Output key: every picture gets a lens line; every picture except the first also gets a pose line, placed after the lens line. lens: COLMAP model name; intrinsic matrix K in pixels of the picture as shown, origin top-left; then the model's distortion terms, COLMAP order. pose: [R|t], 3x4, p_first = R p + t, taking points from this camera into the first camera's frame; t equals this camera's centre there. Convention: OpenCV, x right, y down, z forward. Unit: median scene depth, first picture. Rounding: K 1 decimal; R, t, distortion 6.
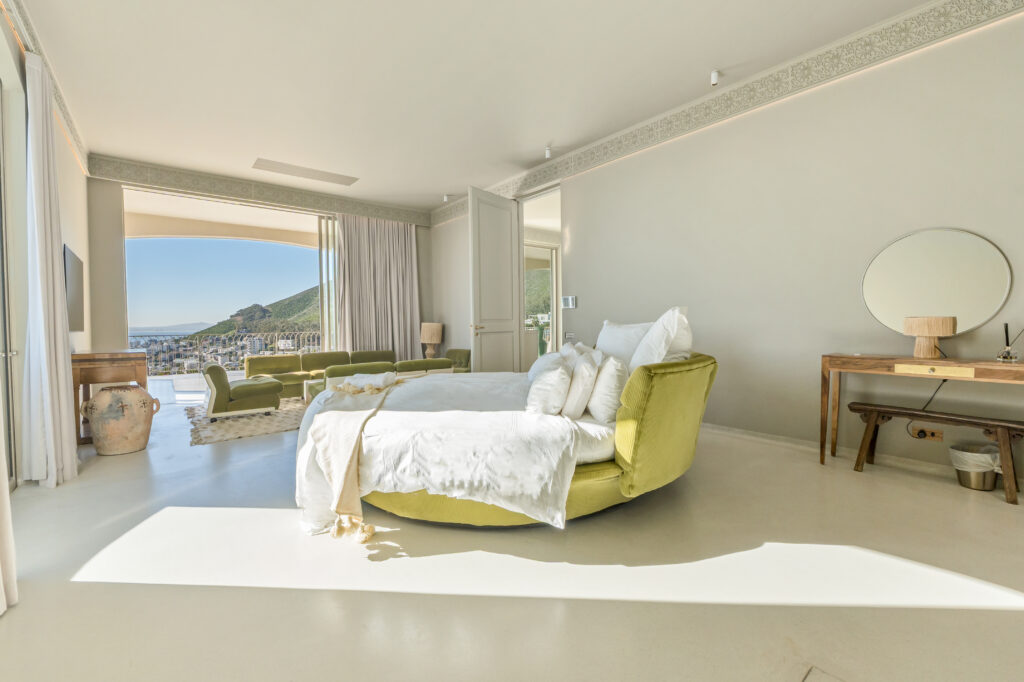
lens RADIAL K [[438.6, 0, 512.0], [0, 438.6, 341.0], [0, 0, 1]] dist [-0.000350, -0.000053]
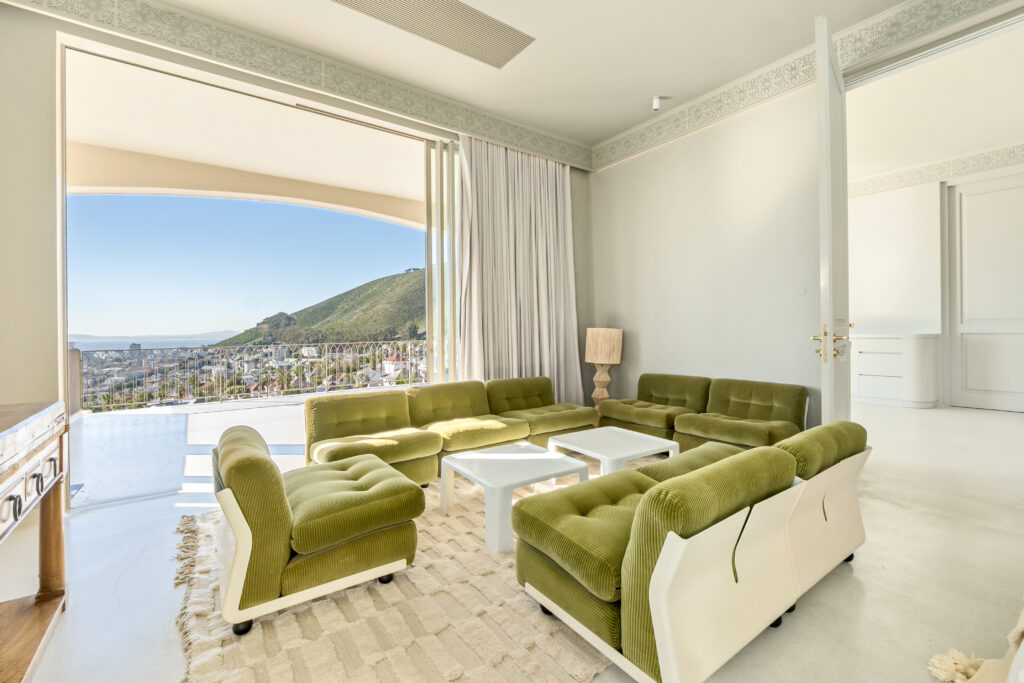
lens RADIAL K [[435.5, 0, 511.3], [0, 435.5, 332.9], [0, 0, 1]] dist [-0.001265, -0.000291]
pose [[0.999154, -0.005469, -0.040750, -0.271429], [0.004132, 0.999452, -0.032835, -0.016273], [0.040907, 0.032639, 0.998630, 0.394070]]
